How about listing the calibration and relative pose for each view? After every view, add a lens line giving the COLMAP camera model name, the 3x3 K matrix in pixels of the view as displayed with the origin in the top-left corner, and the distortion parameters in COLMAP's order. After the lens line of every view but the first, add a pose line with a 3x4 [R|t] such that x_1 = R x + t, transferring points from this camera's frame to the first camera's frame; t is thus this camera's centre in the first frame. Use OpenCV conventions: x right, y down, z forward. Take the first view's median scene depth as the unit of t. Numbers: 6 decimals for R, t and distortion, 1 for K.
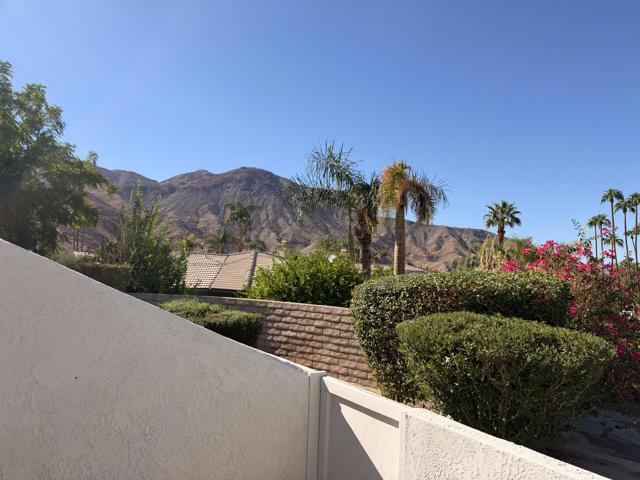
lens RADIAL K [[464.0, 0, 320.0], [0, 464.0, 240.0], [0, 0, 1]] dist [0.105911, -0.191693]
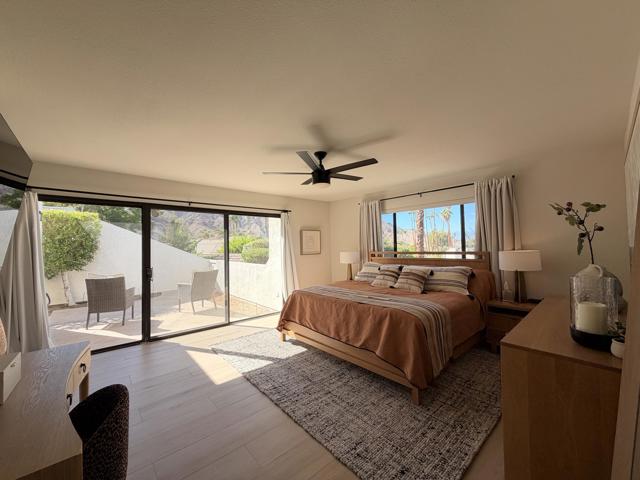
lens RADIAL K [[257.6, 0, 318.0], [0, 257.6, 238.4], [0, 0, 1]] dist [0.000393, -0.000040]
pose [[0.990209, -0.062360, 0.124888, 0.240038], [0.057055, 0.997328, 0.045620, 0.001184], [-0.127399, -0.038048, 0.991122, -0.543282]]
